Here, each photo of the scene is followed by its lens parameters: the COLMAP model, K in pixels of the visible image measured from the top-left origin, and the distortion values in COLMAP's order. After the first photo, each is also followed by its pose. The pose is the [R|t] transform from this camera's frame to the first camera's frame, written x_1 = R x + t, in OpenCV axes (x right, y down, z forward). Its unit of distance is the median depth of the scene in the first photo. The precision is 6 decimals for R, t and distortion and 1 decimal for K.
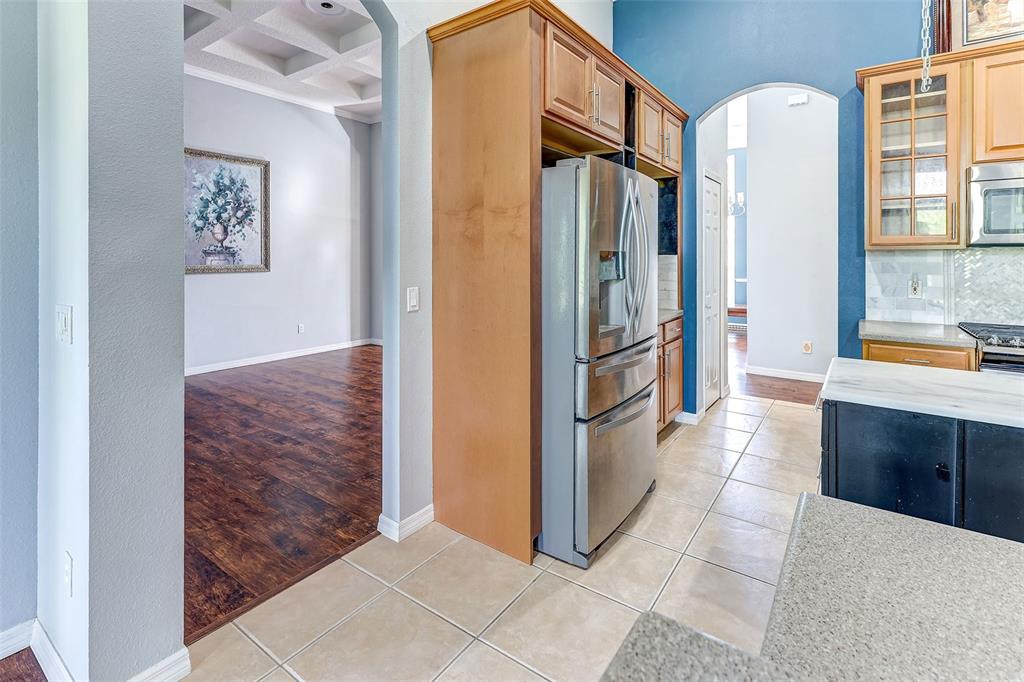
lens RADIAL K [[481.2, 0, 518.2], [0, 481.2, 261.0], [0, 0, 1]] dist [0.002242, -0.000219]
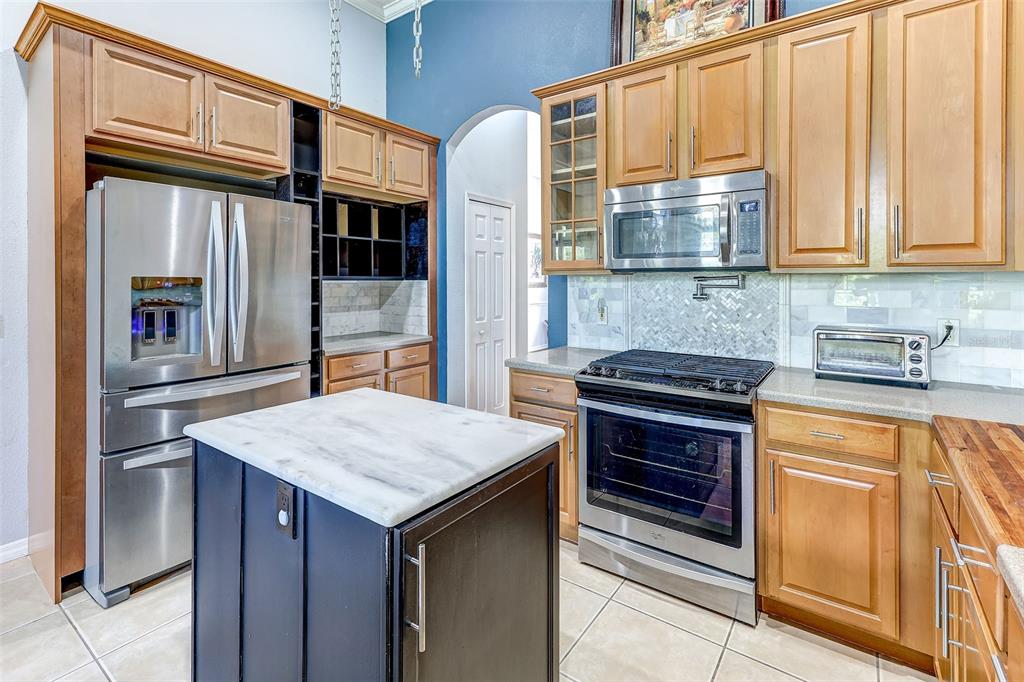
lens RADIAL K [[470.4, 0, 512.7], [0, 470.4, 285.2], [0, 0, 1]] dist [0.001256, -0.000334]
pose [[0.999993, -0.000099, -0.003871, 0.688661], [0.000103, 0.999999, 0.001070, -0.003899], [0.003871, -0.001070, 0.999992, 0.046933]]
